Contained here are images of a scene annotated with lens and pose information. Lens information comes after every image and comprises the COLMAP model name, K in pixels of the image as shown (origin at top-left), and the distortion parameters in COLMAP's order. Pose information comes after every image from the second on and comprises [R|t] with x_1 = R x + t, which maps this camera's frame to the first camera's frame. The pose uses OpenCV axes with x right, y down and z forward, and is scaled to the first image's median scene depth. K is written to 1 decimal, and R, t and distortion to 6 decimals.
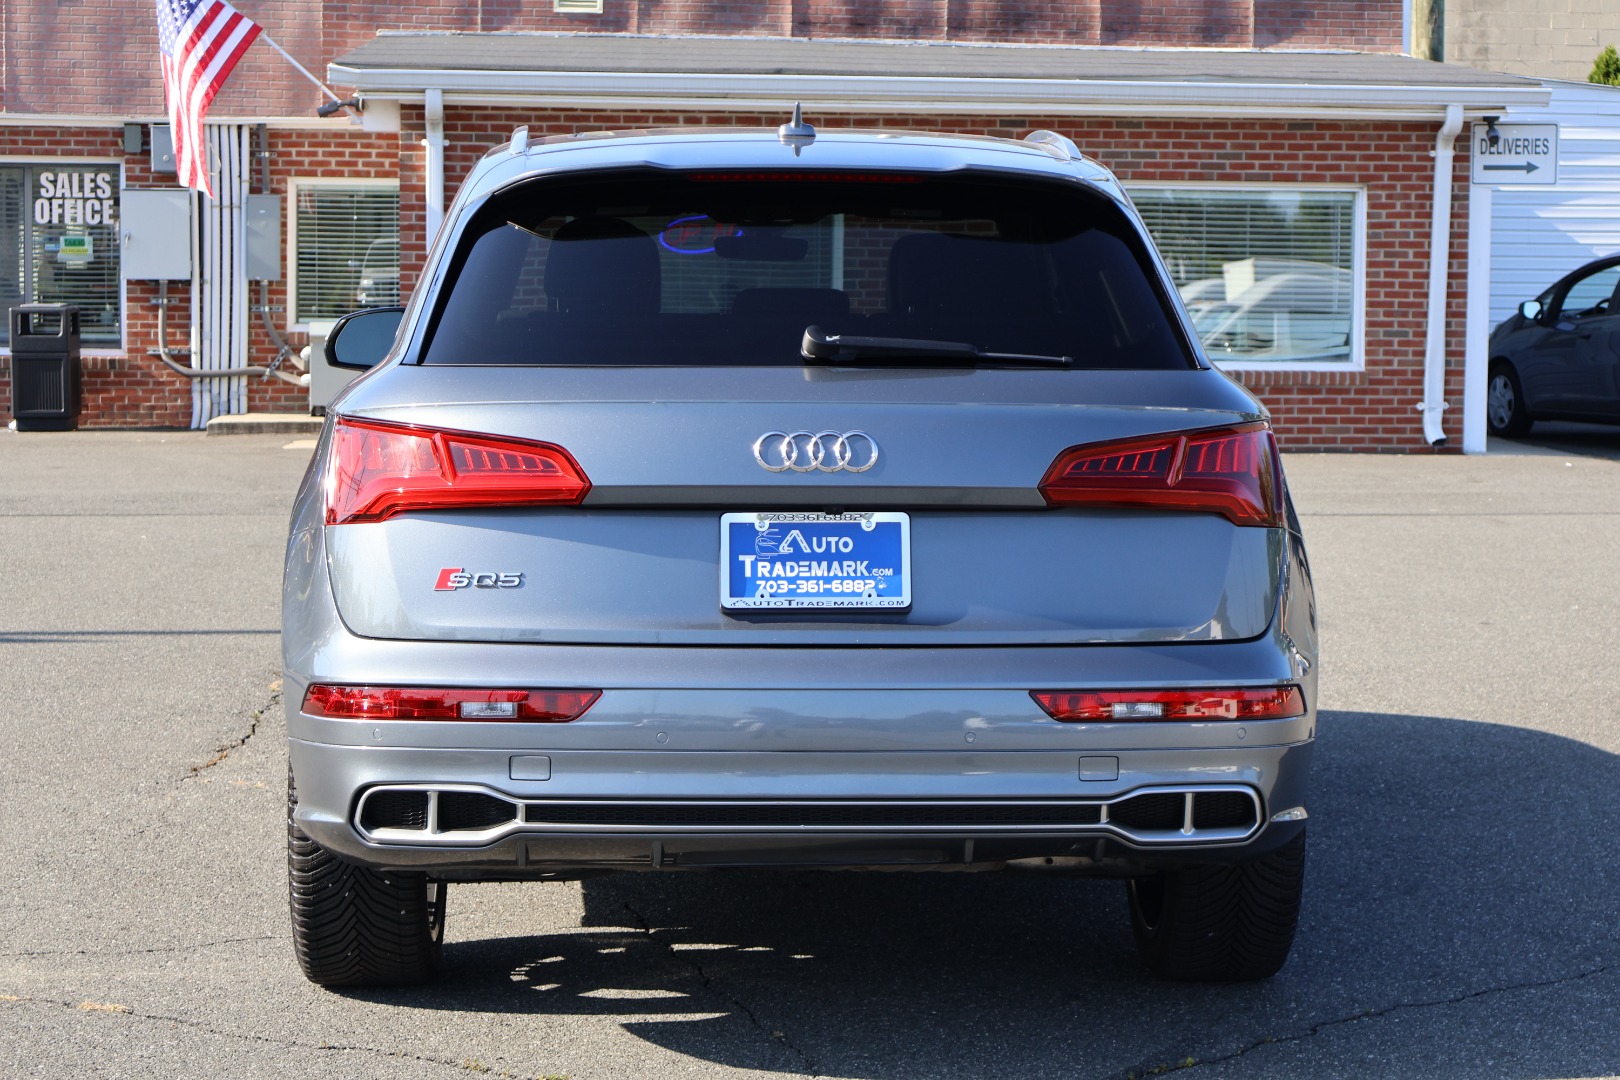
lens RADIAL K [[3289.6, 0, 810.7], [0, 3289.6, 537.1], [0, 0, 1]] dist [-0.019246, 0.000000]
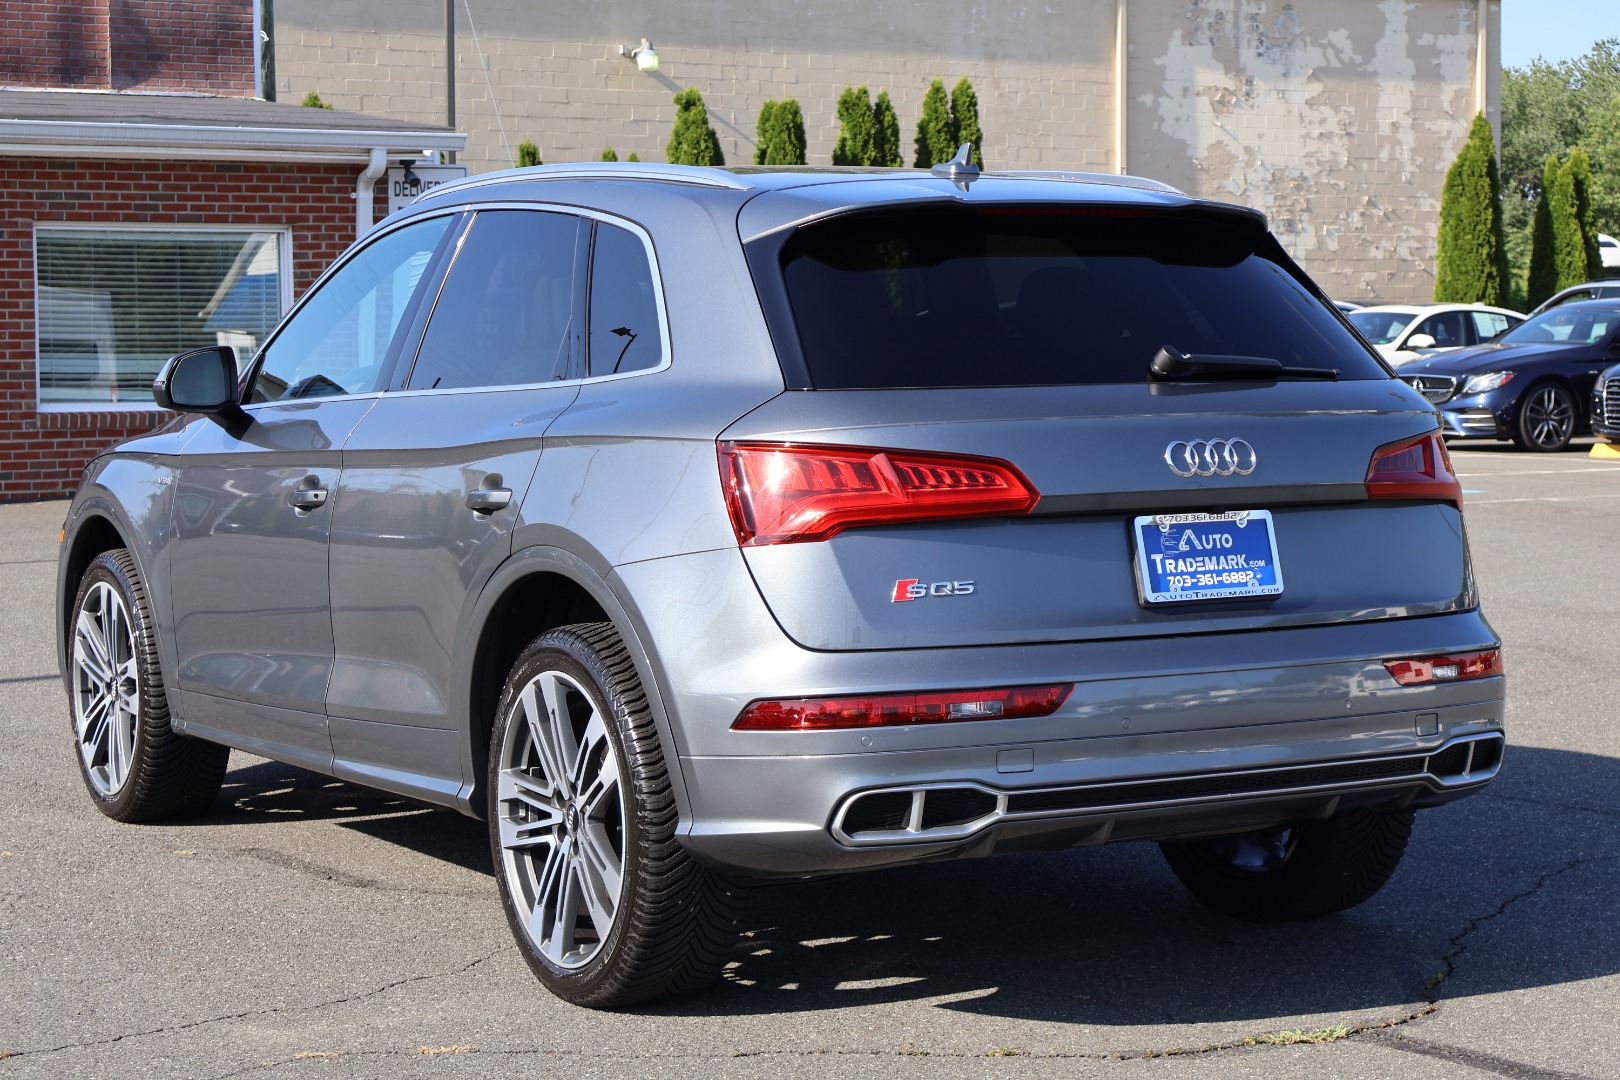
lens RADIAL K [[3289.6, 0, 809.9], [0, 3289.6, 542.4], [0, 0, 1]] dist [-0.019246, 0.000000]
pose [[0.886148, -0.043956, 0.461314, -0.552089], [0.049382, 0.998780, 0.000310, -0.003873], [-0.460765, 0.022506, 0.887237, 0.069188]]
